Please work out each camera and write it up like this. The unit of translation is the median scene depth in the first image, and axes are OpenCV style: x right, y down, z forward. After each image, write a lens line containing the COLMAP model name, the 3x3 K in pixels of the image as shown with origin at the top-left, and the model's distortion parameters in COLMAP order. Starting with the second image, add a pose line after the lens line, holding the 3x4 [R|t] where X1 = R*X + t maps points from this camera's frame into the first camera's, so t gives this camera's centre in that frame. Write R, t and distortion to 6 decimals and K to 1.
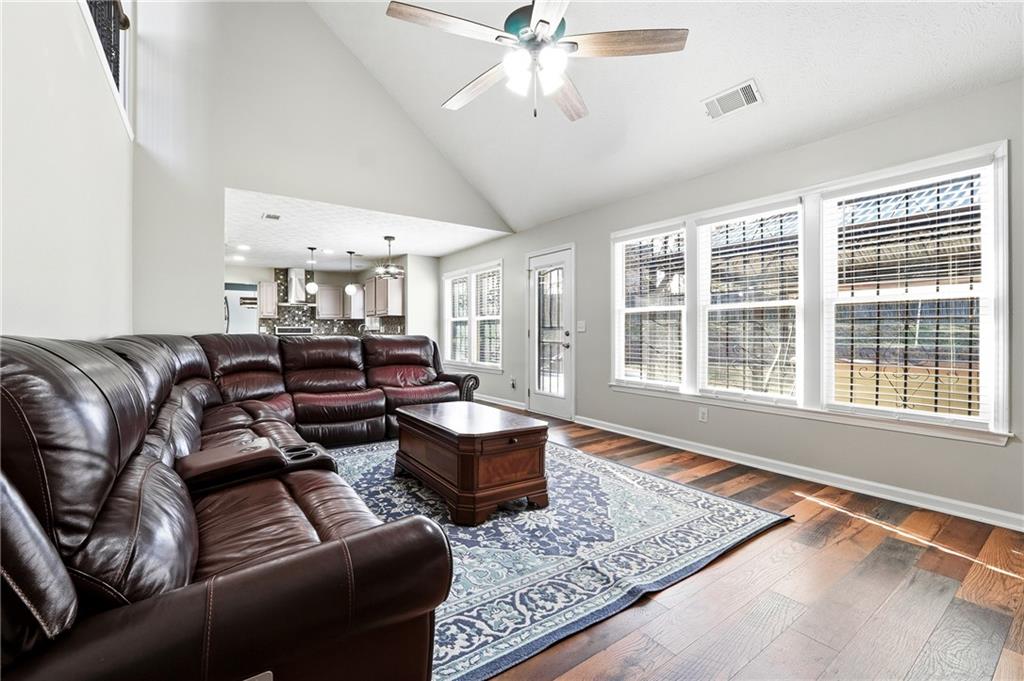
lens RADIAL K [[431.3, 0, 509.4], [0, 431.3, 337.1], [0, 0, 1]] dist [-0.007174, 0.000021]
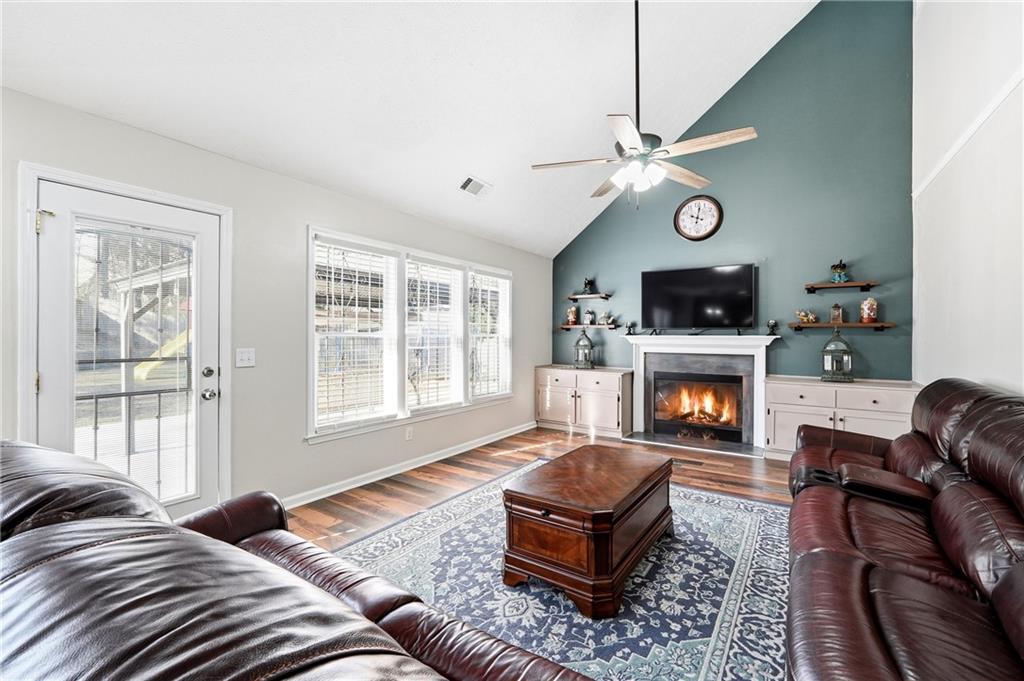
lens RADIAL K [[431.3, 0, 508.3], [0, 431.3, 339.4], [0, 0, 1]] dist [-0.007174, 0.000021]
pose [[-0.352732, -0.014239, 0.935616, -0.871616], [-0.001704, 0.999892, 0.014575, -0.100270], [-0.935723, 0.003547, -0.352718, 1.504571]]
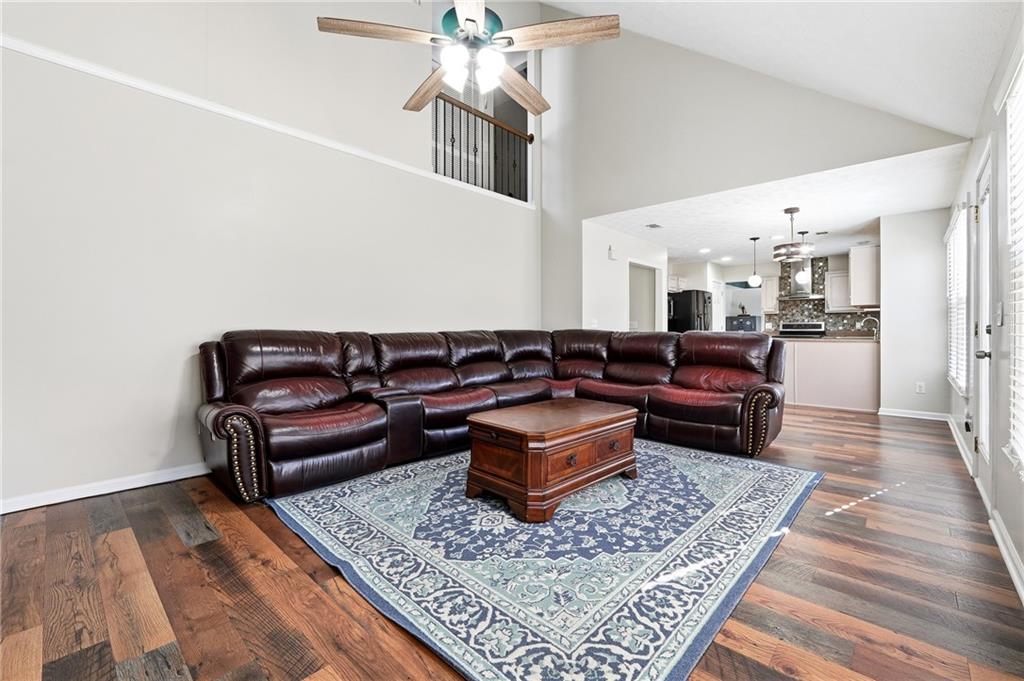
lens RADIAL K [[431.3, 0, 511.4], [0, 431.3, 334.2], [0, 0, 1]] dist [-0.007174, 0.000021]
pose [[0.200358, 0.008148, -0.979689, 0.864916], [-0.006150, 0.999956, 0.007058, -0.004545], [0.979703, 0.004611, 0.200399, 0.713889]]
